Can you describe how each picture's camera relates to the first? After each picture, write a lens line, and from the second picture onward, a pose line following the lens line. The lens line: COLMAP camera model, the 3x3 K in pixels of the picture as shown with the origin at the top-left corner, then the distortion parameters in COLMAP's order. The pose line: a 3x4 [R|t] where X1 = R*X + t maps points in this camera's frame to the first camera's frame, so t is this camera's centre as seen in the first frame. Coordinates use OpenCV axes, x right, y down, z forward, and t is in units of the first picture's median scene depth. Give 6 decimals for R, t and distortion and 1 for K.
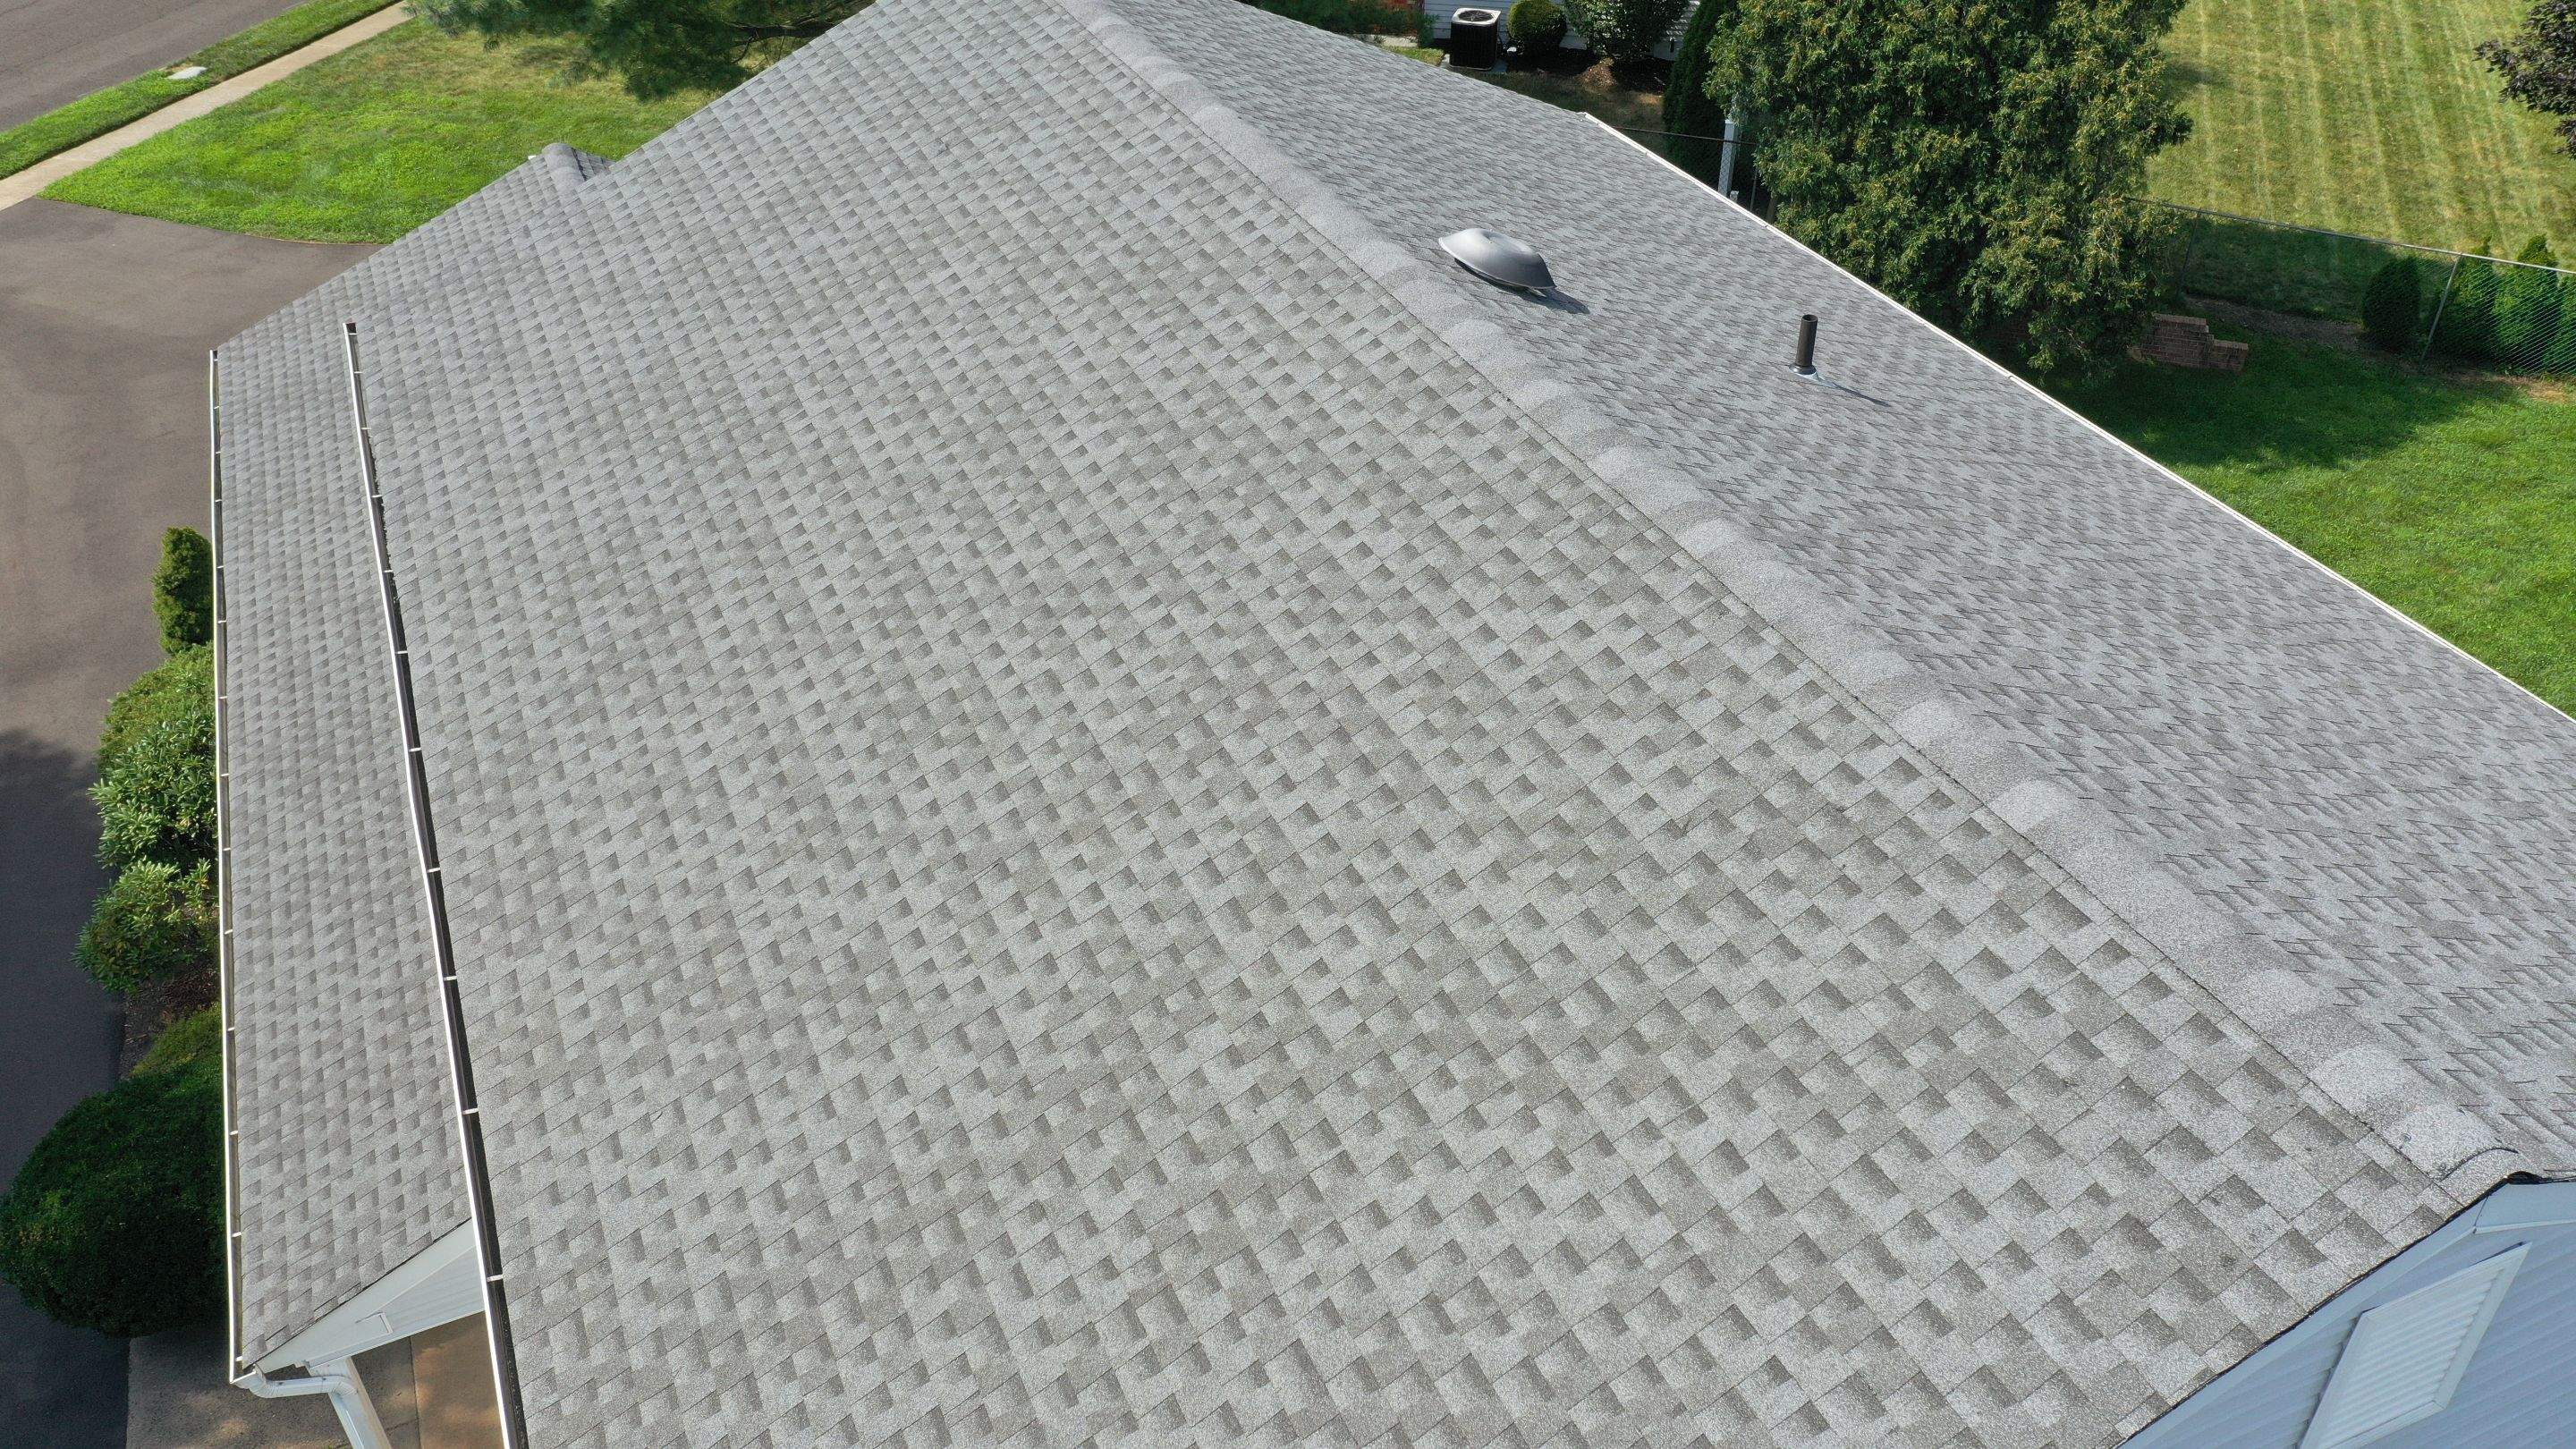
lens RADIAL K [[2031.3, 0, 1297.5], [0, 2031.3, 754.3], [0, 0, 1]] dist [0.013227, 0.005033]
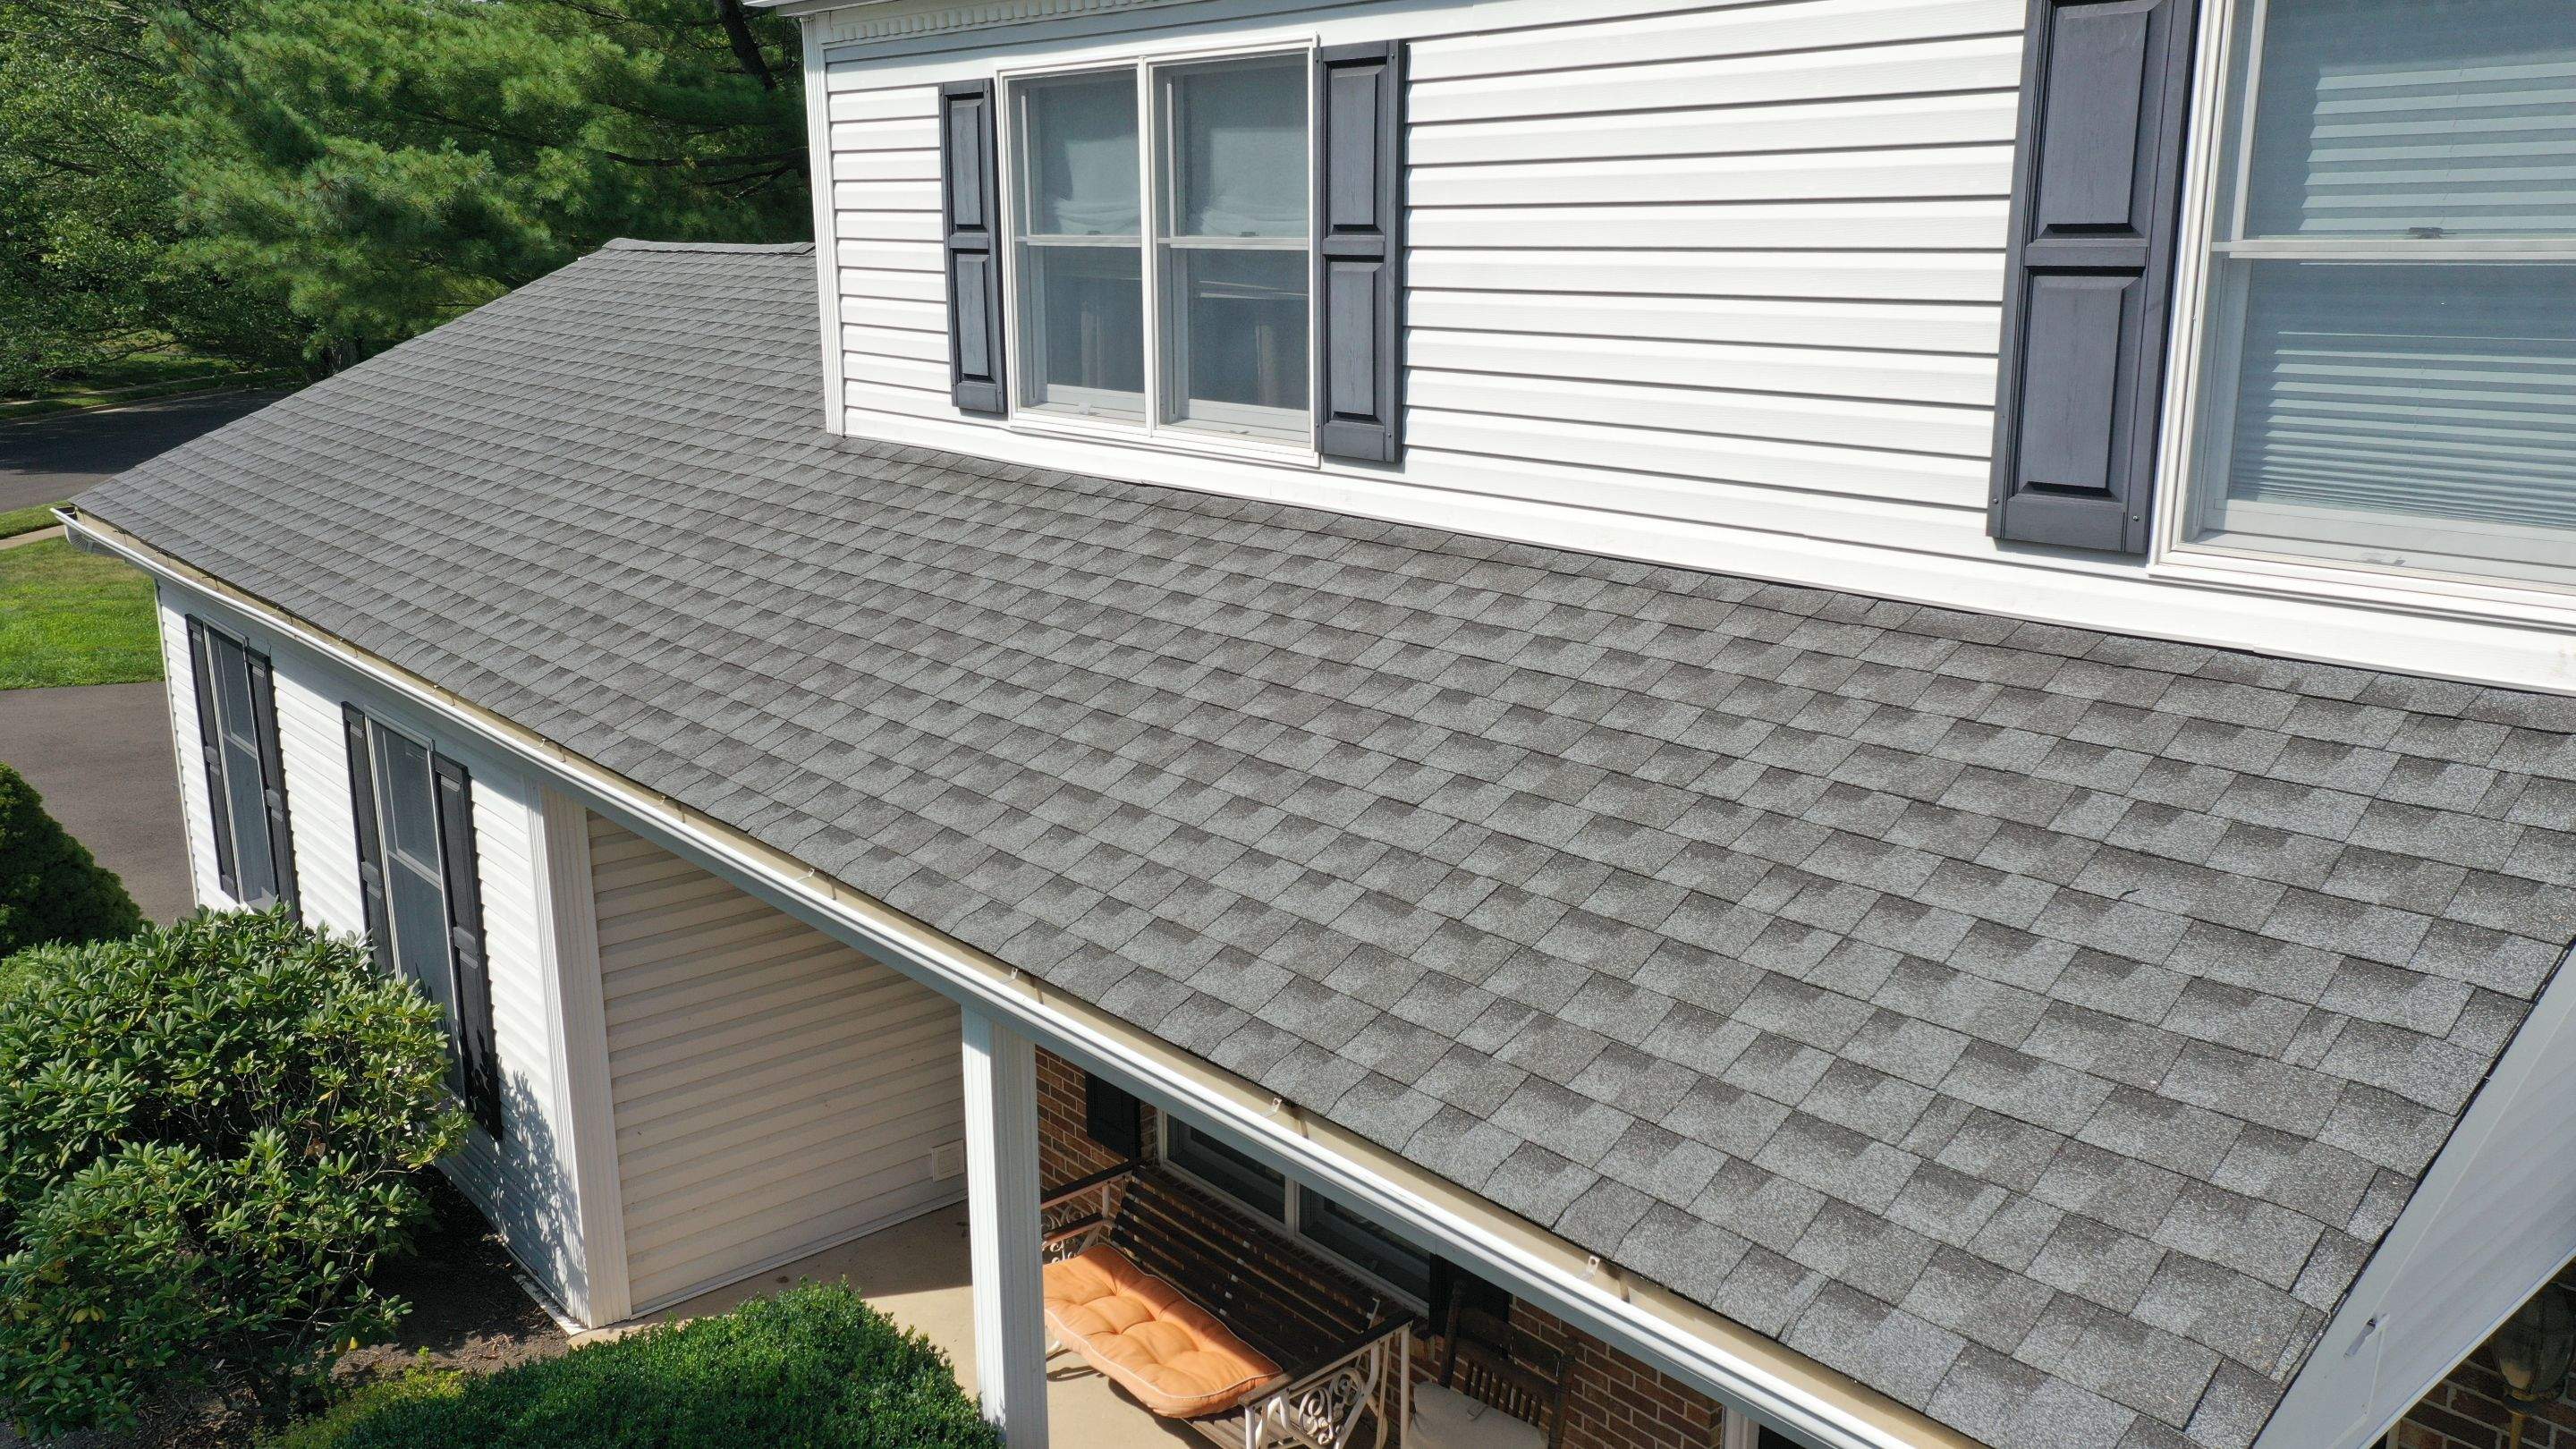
lens RADIAL K [[2031.3, 0, 1307.5], [0, 2031.3, 724.1], [0, 0, 1]] dist [0.013227, 0.005033]
pose [[0.954853, -0.061805, 0.290580, -0.760571], [0.171917, 0.912661, -0.370803, 0.315269], [-0.242283, 0.404018, 0.882082, 0.853481]]
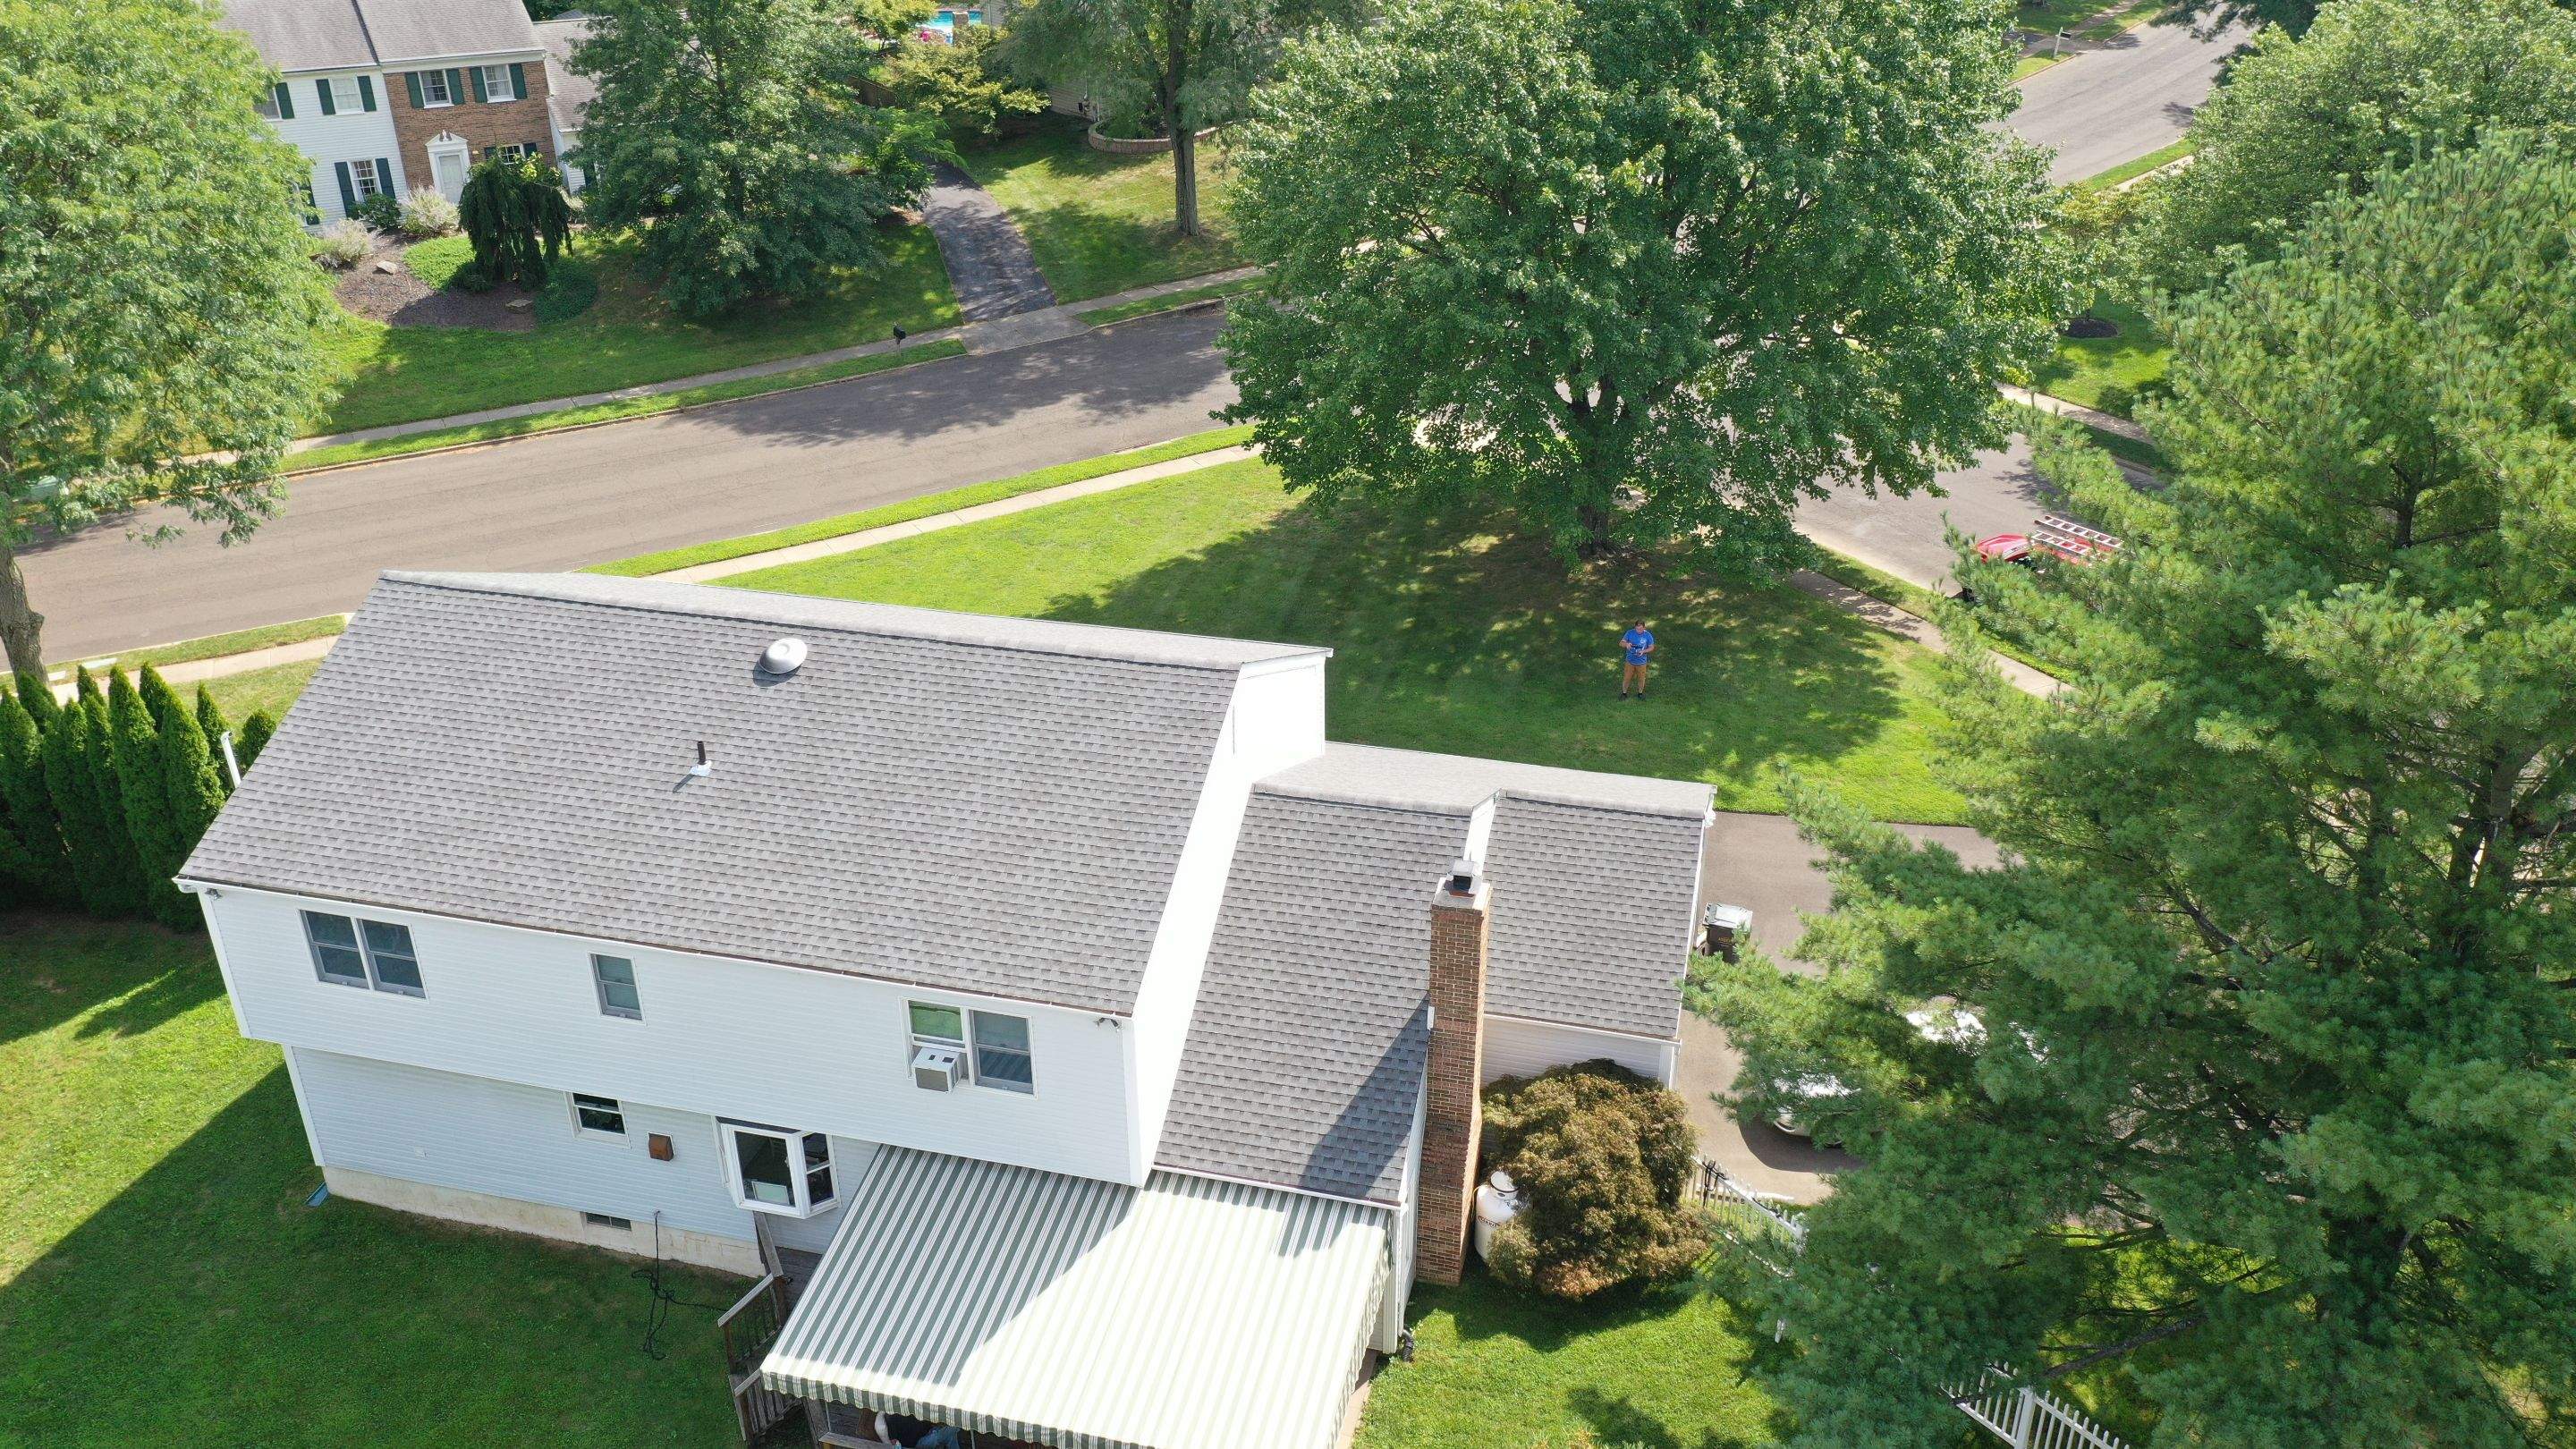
lens RADIAL K [[2031.3, 0, 1281.2], [0, 2031.3, 723.7], [0, 0, 1]] dist [0.013227, 0.005033]
pose [[-0.614174, 0.384172, -0.689349, 1.744119], [-0.460029, 0.535463, 0.708274, -2.645635], [0.641220, 0.752125, -0.152137, 2.102875]]
